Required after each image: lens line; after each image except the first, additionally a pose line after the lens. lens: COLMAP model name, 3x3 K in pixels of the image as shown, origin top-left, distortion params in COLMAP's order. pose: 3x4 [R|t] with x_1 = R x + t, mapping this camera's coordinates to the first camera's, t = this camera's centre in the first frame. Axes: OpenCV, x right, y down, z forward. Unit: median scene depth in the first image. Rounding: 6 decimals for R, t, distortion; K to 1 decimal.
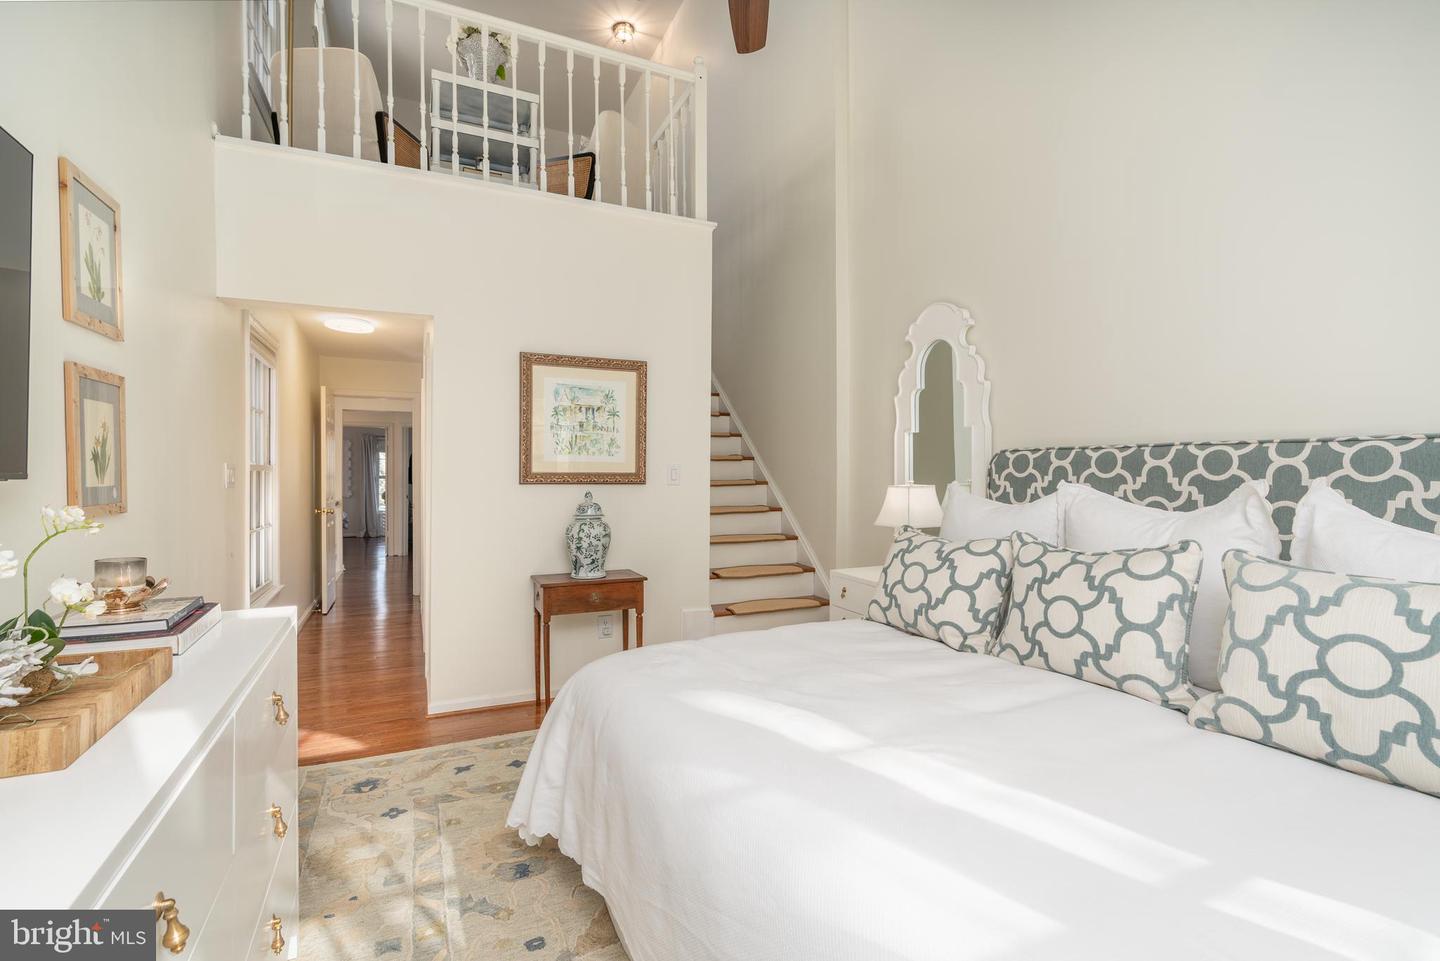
lens RADIAL K [[657.8, 0, 706.2], [0, 657.8, 477.2], [0, 0, 1]] dist [-0.009050, 0.004841]
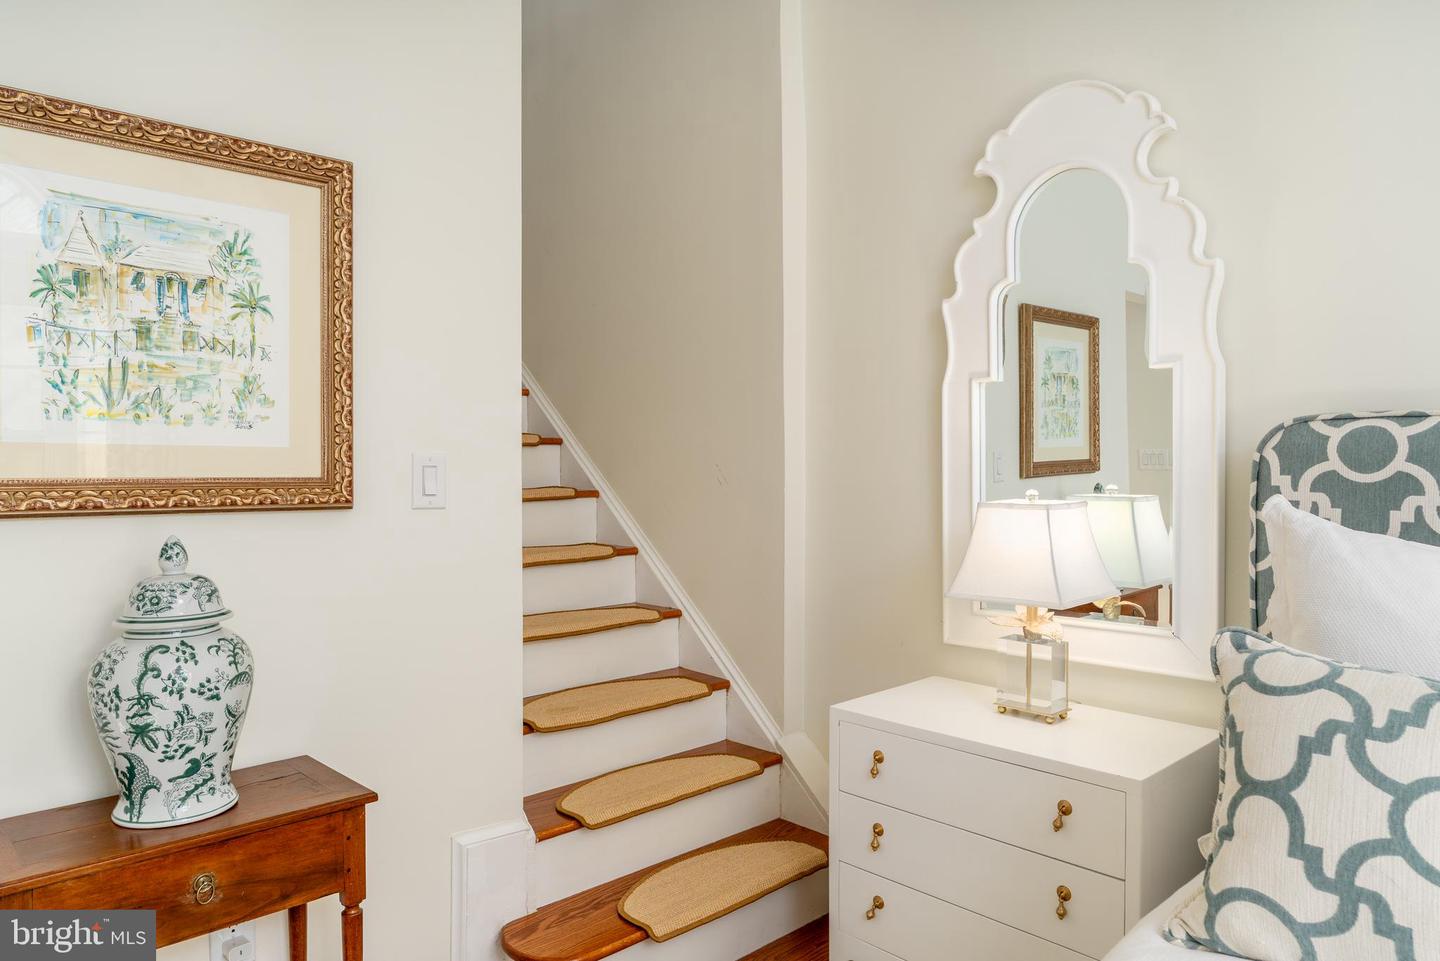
lens RADIAL K [[977.3, 0, 720.0], [0, 977.3, 480.5], [0, 0, 1]] dist [0.004592, 0.000551]
pose [[0.937893, -0.010969, 0.346751, -0.092476], [0.008268, 0.999923, 0.009268, -0.008468], [-0.346826, -0.005825, 0.937911, 0.455380]]
